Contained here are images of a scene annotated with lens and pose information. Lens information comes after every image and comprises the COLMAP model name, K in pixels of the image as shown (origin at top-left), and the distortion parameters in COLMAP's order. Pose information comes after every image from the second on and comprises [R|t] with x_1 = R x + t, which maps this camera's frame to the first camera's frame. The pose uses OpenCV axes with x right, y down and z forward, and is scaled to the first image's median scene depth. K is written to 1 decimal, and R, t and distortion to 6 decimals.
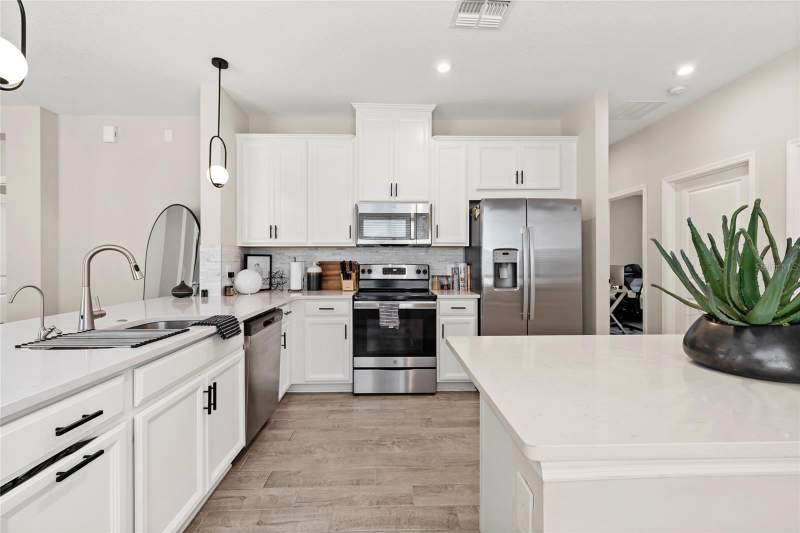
lens RADIAL K [[338.5, 0, 395.7], [0, 338.5, 260.9], [0, 0, 1]] dist [0.003647, -0.000359]
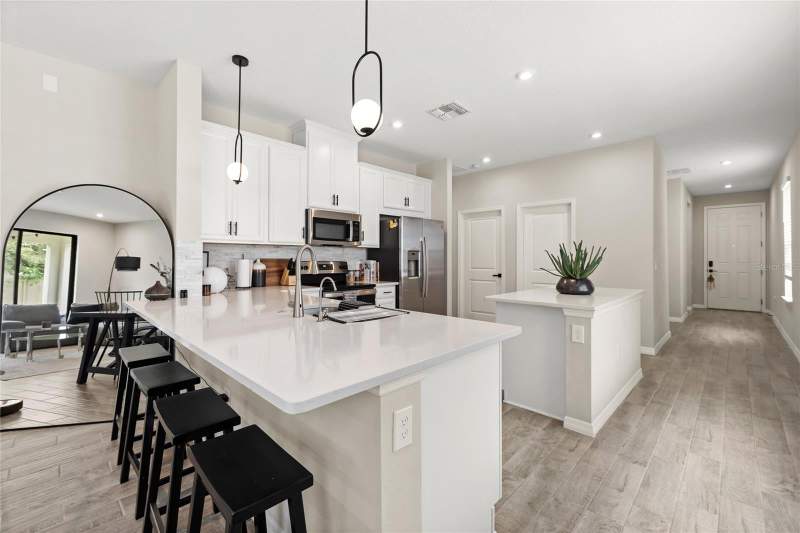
lens RADIAL K [[338.5, 0, 399.1], [0, 338.5, 259.8], [0, 0, 1]] dist [0.003647, -0.000359]
pose [[0.722441, 0.001049, 0.691432, -0.682568], [-0.003886, 0.999989, 0.002544, 0.000431], [-0.691422, -0.004525, 0.722437, -0.036614]]
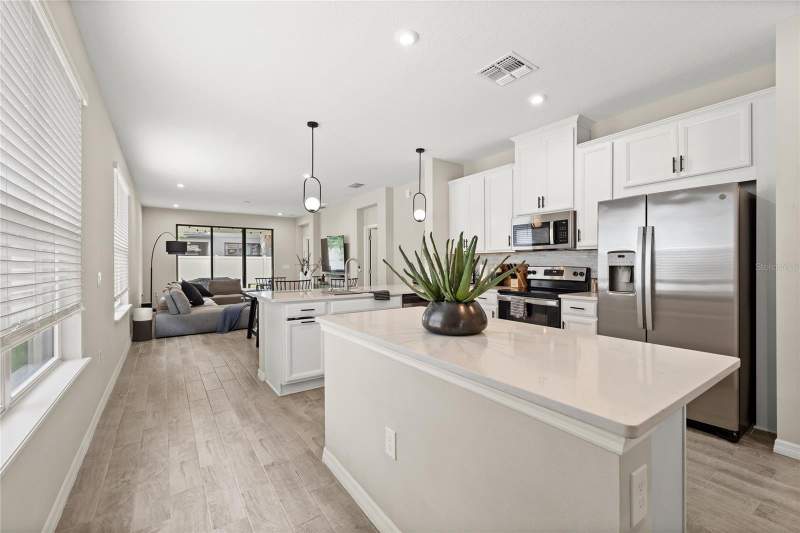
lens RADIAL K [[338.5, 0, 403.3], [0, 338.5, 263.7], [0, 0, 1]] dist [0.003647, -0.000359]
pose [[0.554794, 0.000697, -0.831988, 0.699951], [0.003975, 0.999986, 0.003489, -0.006029], [0.831978, -0.005242, 0.554783, -0.036092]]
